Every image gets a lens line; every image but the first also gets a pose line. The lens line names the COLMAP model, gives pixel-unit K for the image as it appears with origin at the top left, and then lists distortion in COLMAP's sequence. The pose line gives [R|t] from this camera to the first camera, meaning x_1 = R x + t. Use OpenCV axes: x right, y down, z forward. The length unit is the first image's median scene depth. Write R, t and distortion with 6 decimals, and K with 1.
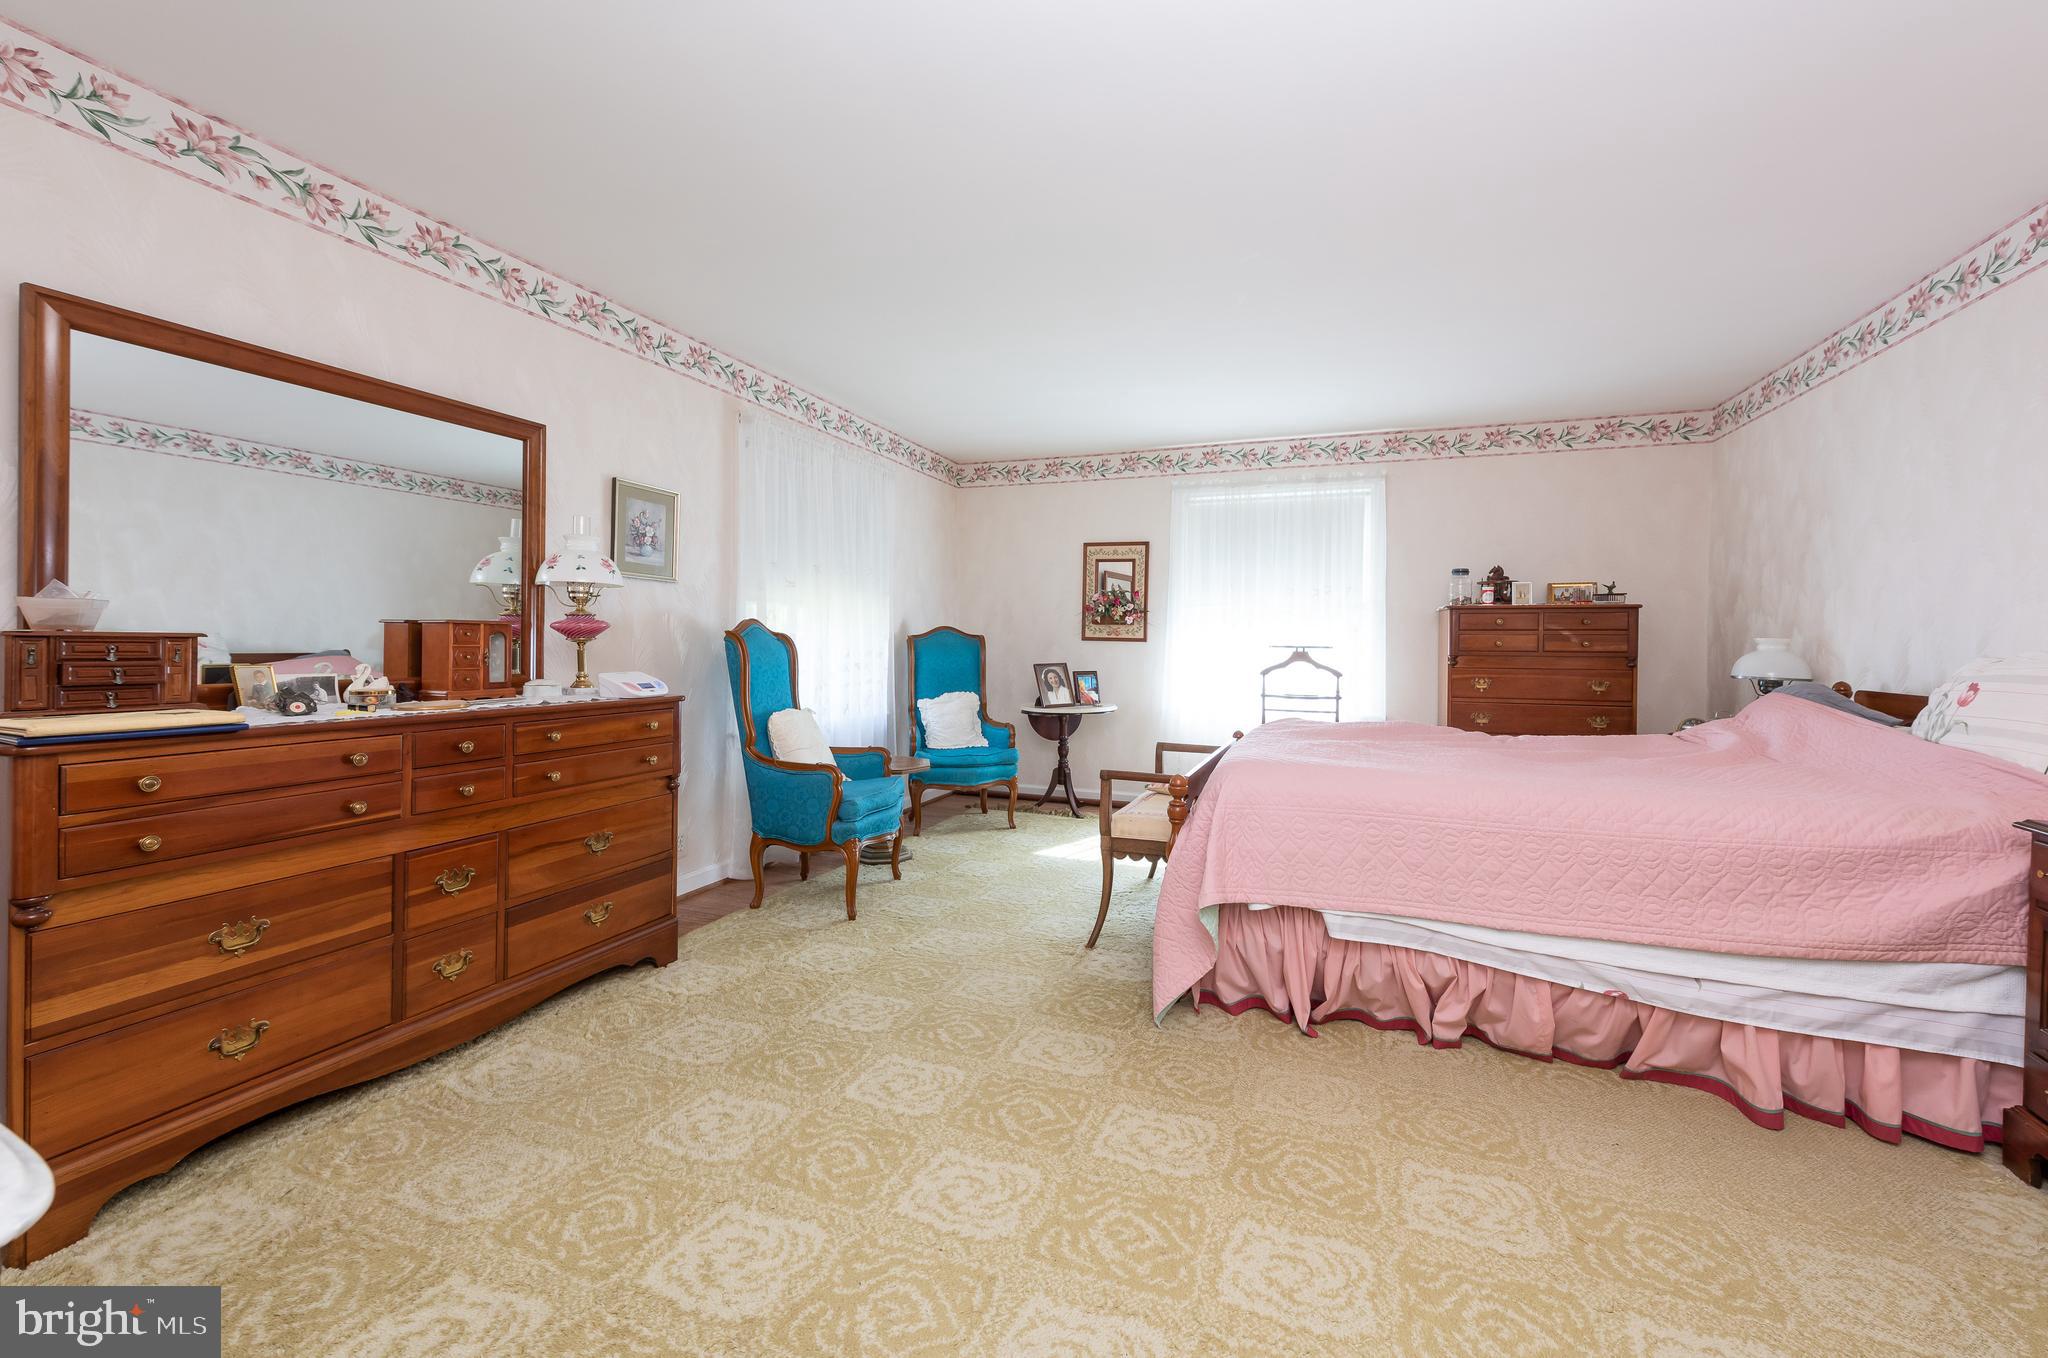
lens RADIAL K [[818.2, 0, 1027.6], [0, 818.2, 651.1], [0, 0, 1]] dist [0.002572, 0.000068]
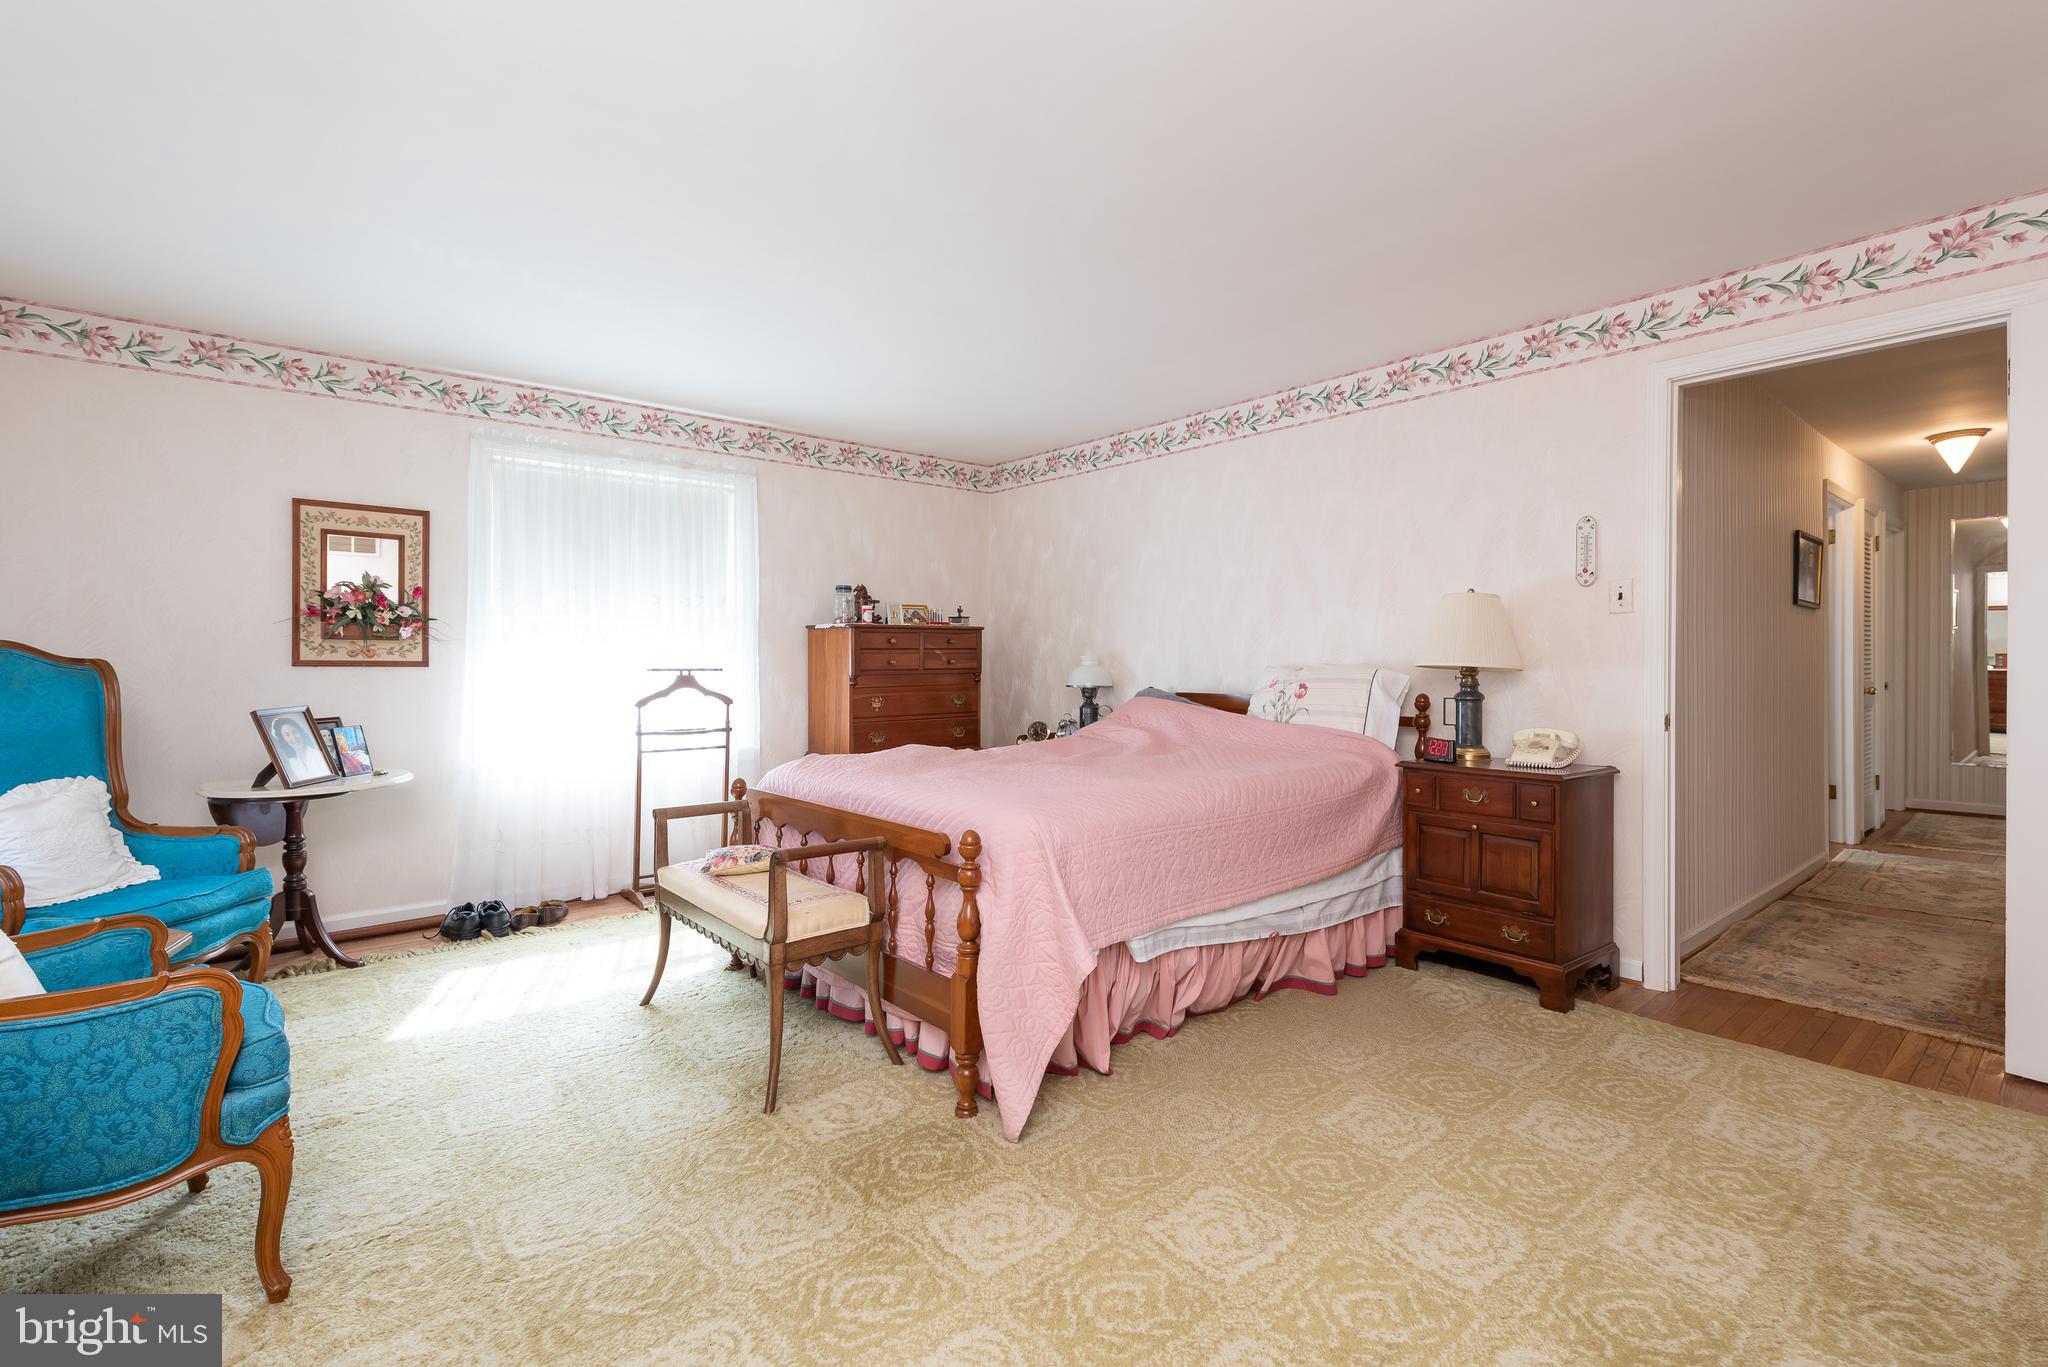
lens RADIAL K [[930.9, 0, 1021.8], [0, 930.9, 673.7], [0, 0, 1]] dist [0.017196, -0.006537]
pose [[0.483447, -0.023581, 0.875056, -0.312678], [0.020364, 0.999670, 0.015688, -0.008898], [-0.875137, 0.010235, 0.483768, 0.267016]]
